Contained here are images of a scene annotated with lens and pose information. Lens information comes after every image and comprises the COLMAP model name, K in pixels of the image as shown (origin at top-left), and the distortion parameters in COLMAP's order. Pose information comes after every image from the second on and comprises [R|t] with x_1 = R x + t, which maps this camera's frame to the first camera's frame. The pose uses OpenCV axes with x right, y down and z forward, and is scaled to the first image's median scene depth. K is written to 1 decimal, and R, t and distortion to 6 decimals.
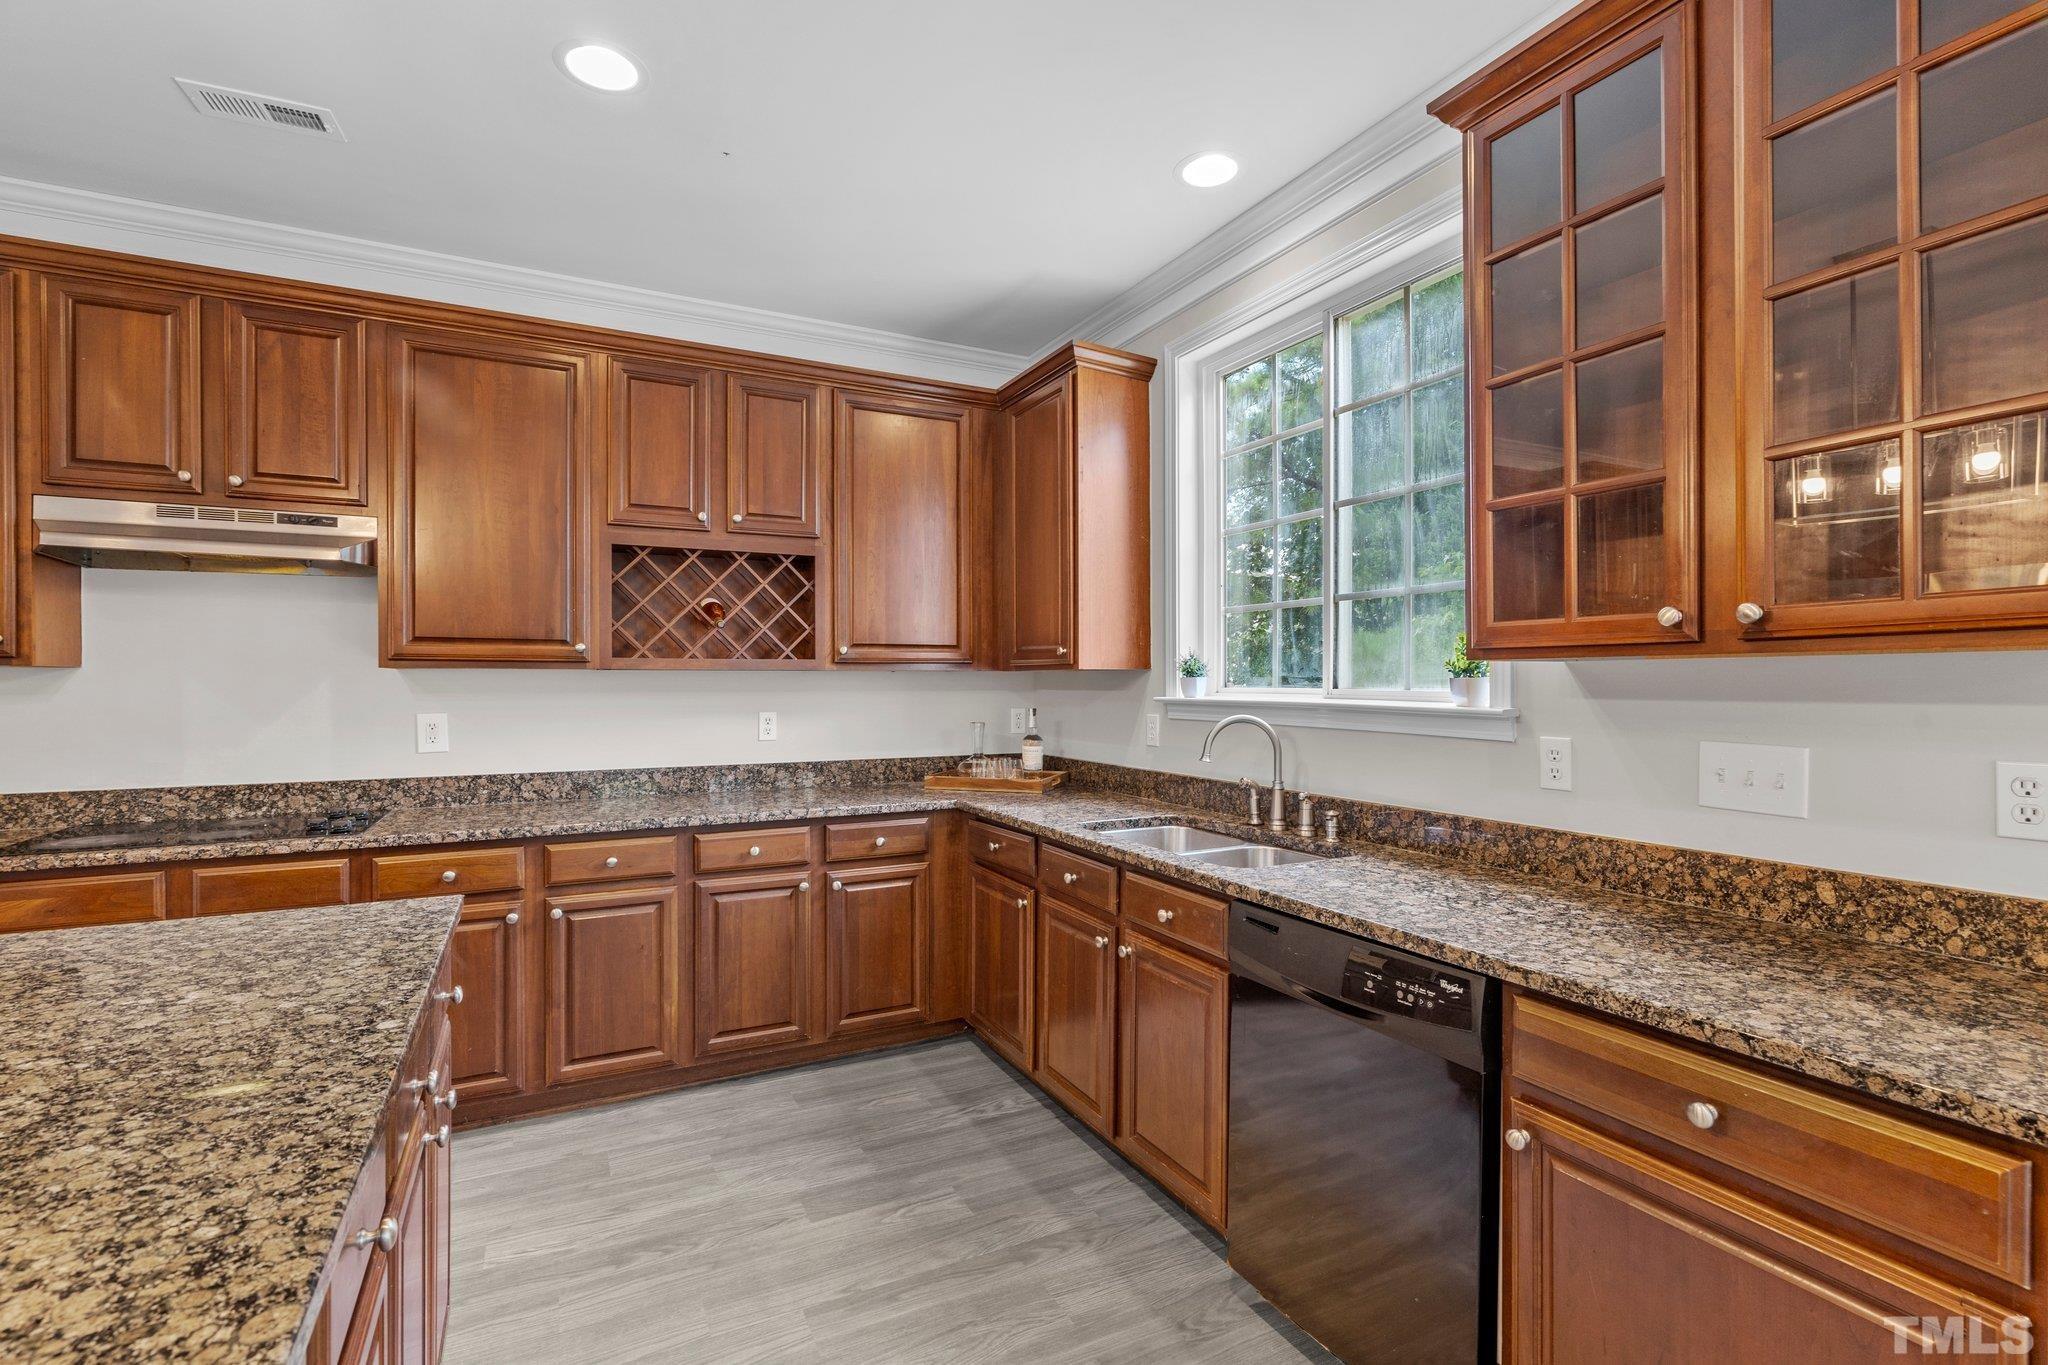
lens RADIAL K [[935.1, 0, 1029.4], [0, 935.1, 687.0], [0, 0, 1]] dist [-0.003840, 0.002070]
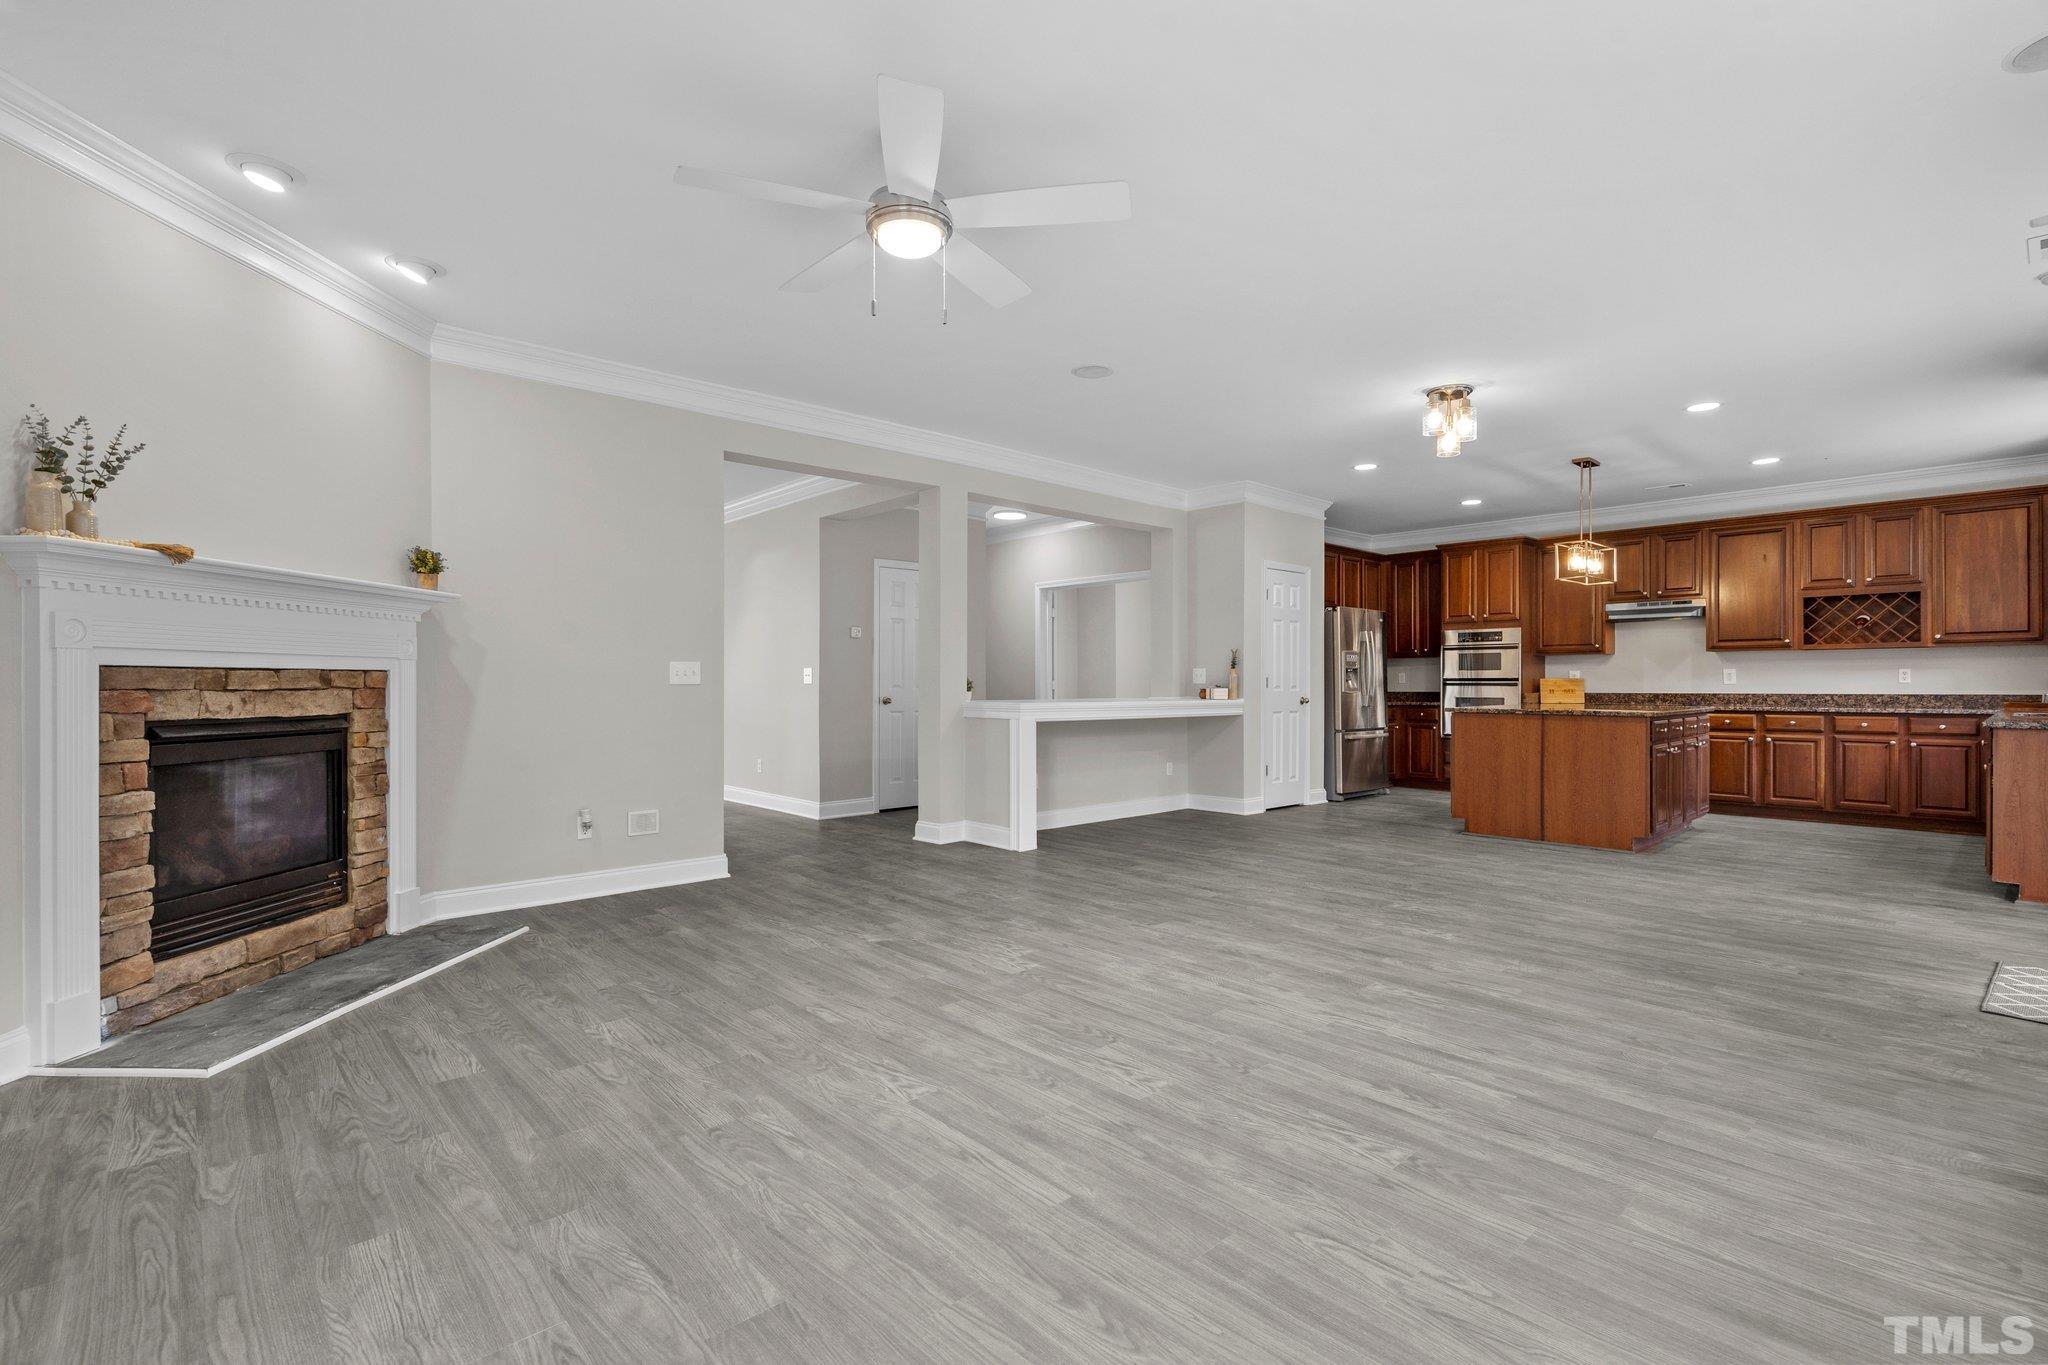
lens RADIAL K [[935.1, 0, 1021.5], [0, 935.1, 682.6], [0, 0, 1]] dist [-0.003840, 0.002070]
pose [[0.266555, -0.000753, -0.963819, 1.483239], [-0.003714, 0.999991, -0.001808, 0.086454], [0.963812, 0.004061, 0.266550, -1.760632]]
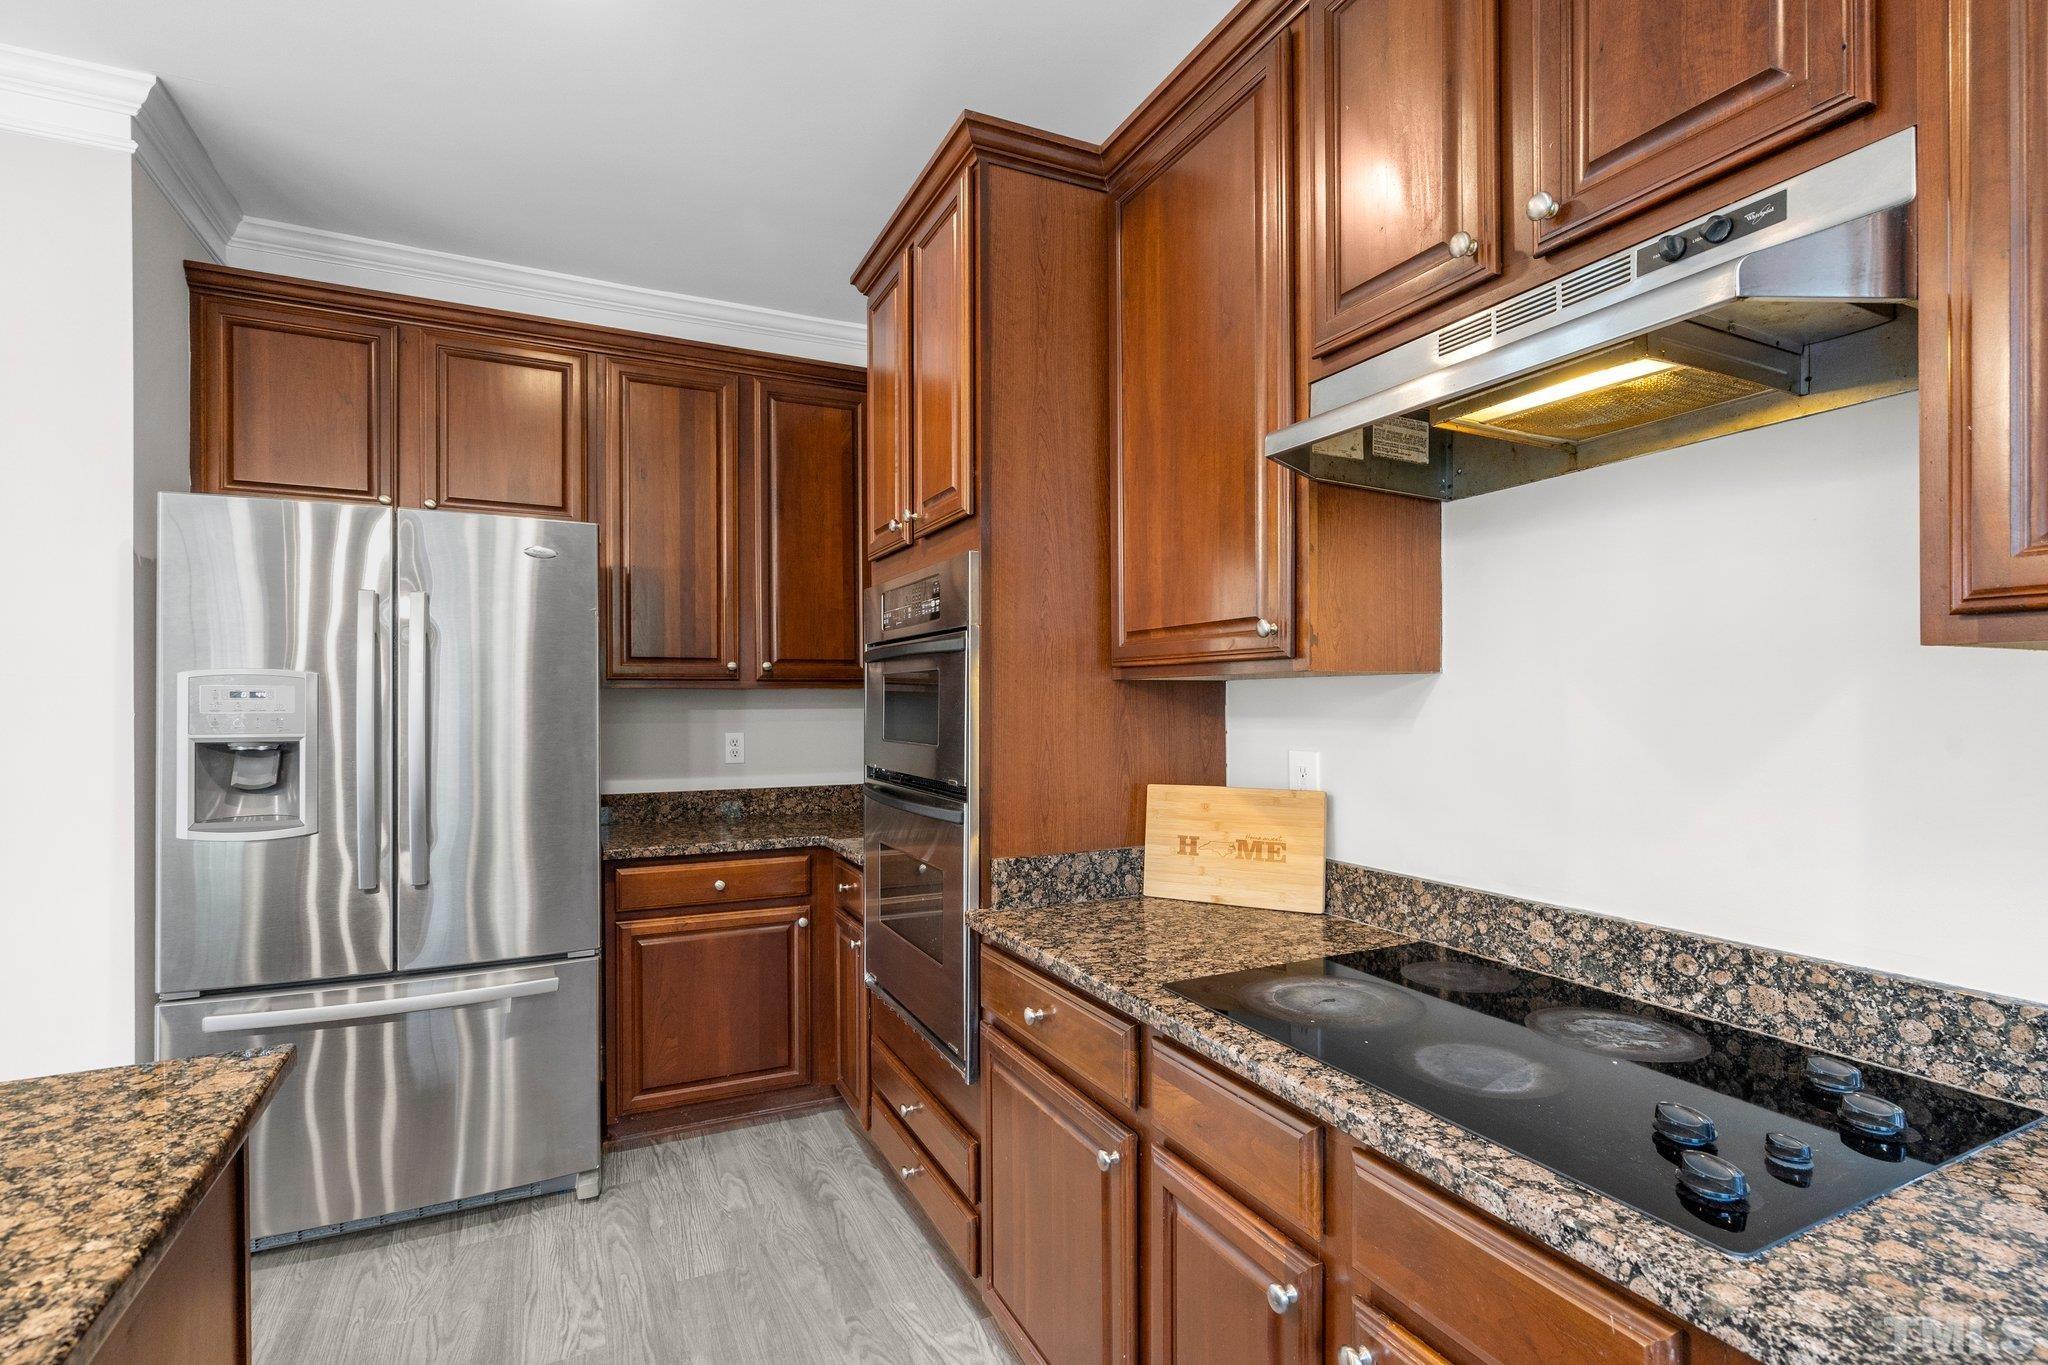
lens RADIAL K [[935.1, 0, 1055.7], [0, 935.1, 695.9], [0, 0, 1]] dist [-0.003840, 0.002070]
pose [[-0.010972, -0.011032, -0.999879, -0.412322], [-0.002218, 0.999937, -0.011009, 0.000989], [0.999937, 0.002097, -0.010996, 0.743359]]
